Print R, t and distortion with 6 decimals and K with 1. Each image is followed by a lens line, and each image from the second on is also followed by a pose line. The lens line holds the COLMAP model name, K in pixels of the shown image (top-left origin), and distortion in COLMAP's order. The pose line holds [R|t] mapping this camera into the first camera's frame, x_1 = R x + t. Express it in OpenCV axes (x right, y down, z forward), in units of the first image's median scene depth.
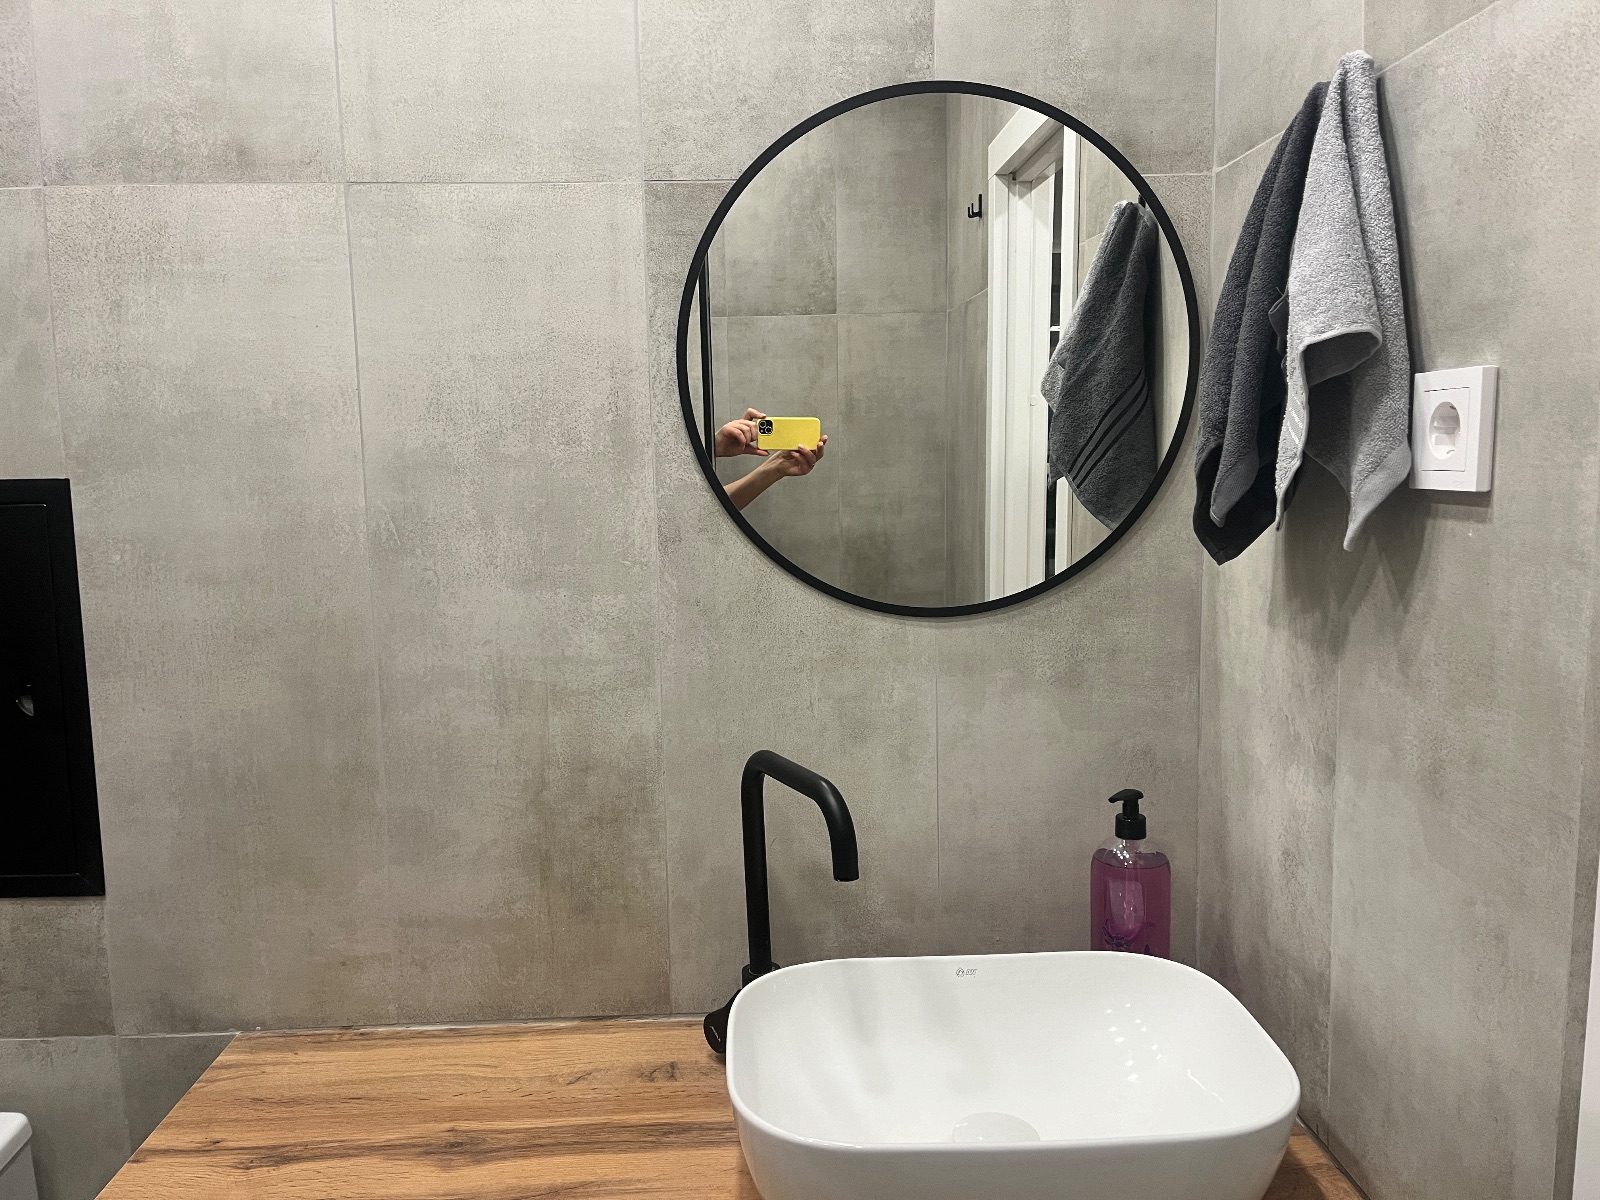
lens RADIAL K [[1196.9, 0, 802.5], [0, 1196.9, 614.6], [0, 0, 1]] dist [0.059079, -0.071437]
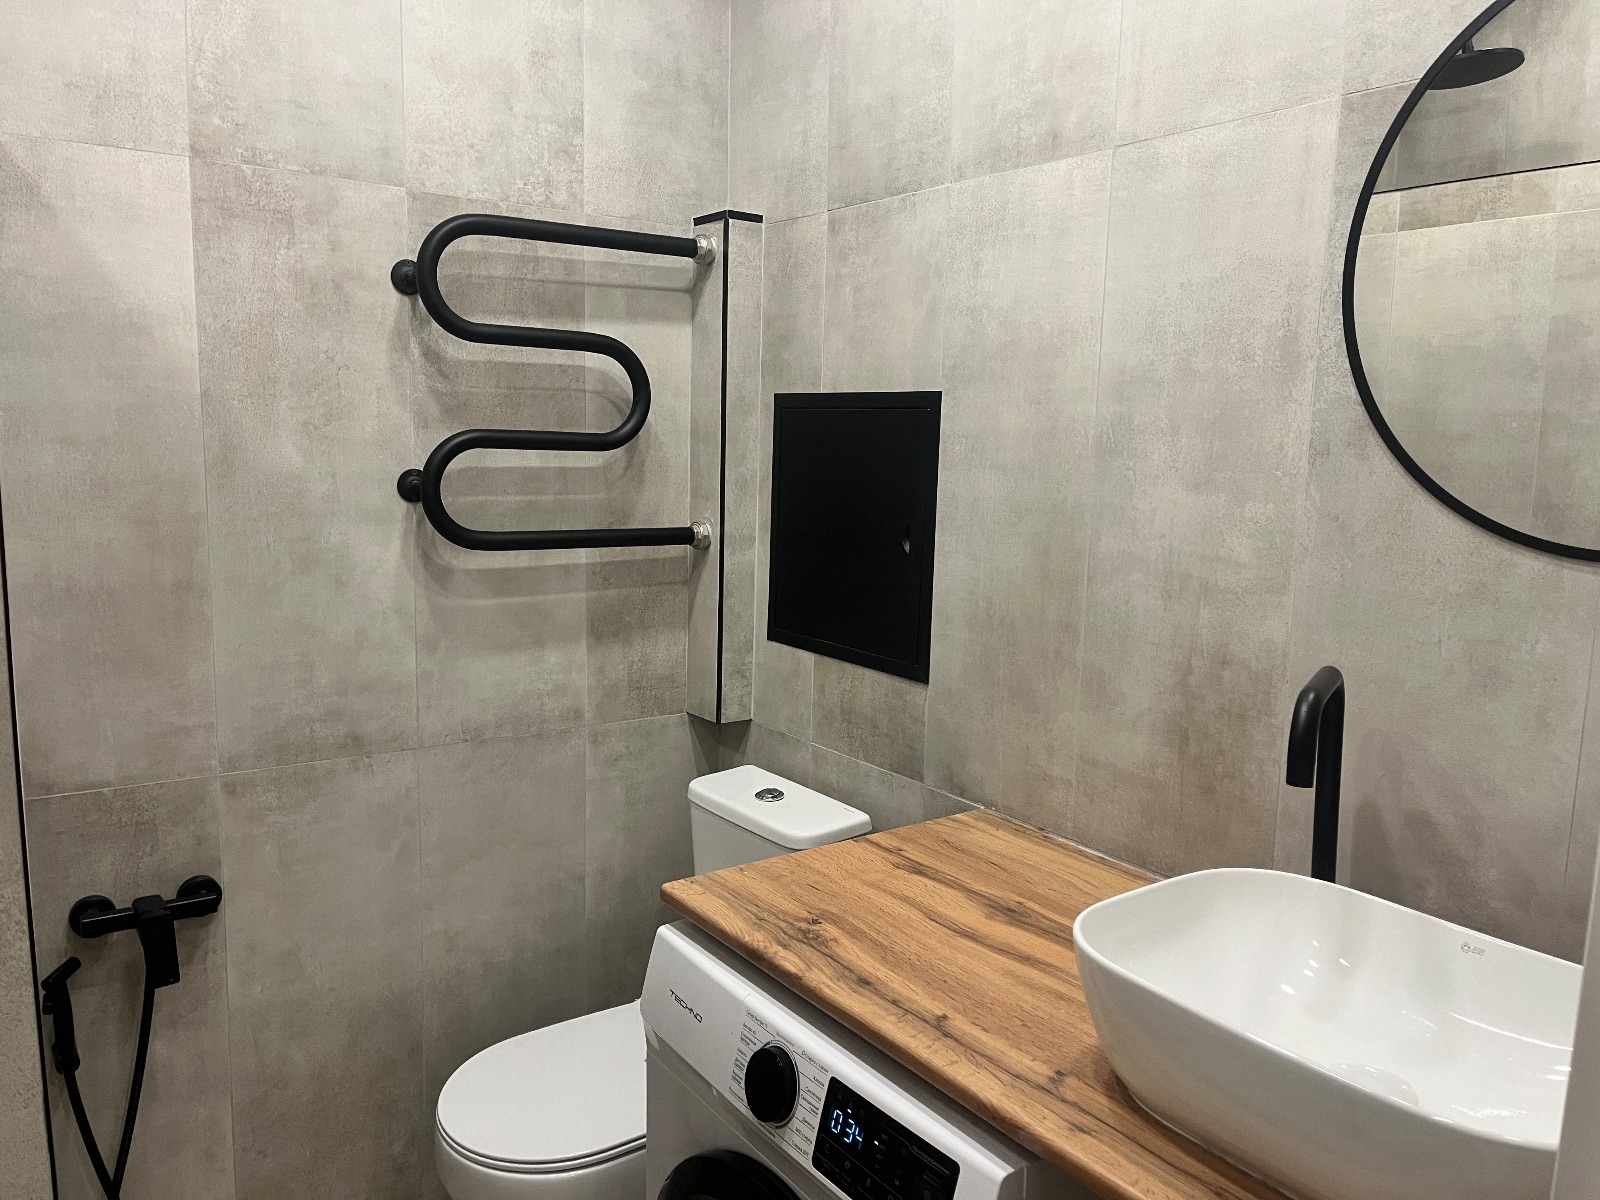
lens RADIAL K [[1196.9, 0, 802.5], [0, 1196.9, 614.6], [0, 0, 1]] dist [0.059079, -0.071437]
pose [[0.551989, 0.158345, -0.818679, 0.504093], [-0.134981, 0.985823, 0.099663, 0.029184], [0.822854, 0.055493, 0.565537, 0.072015]]
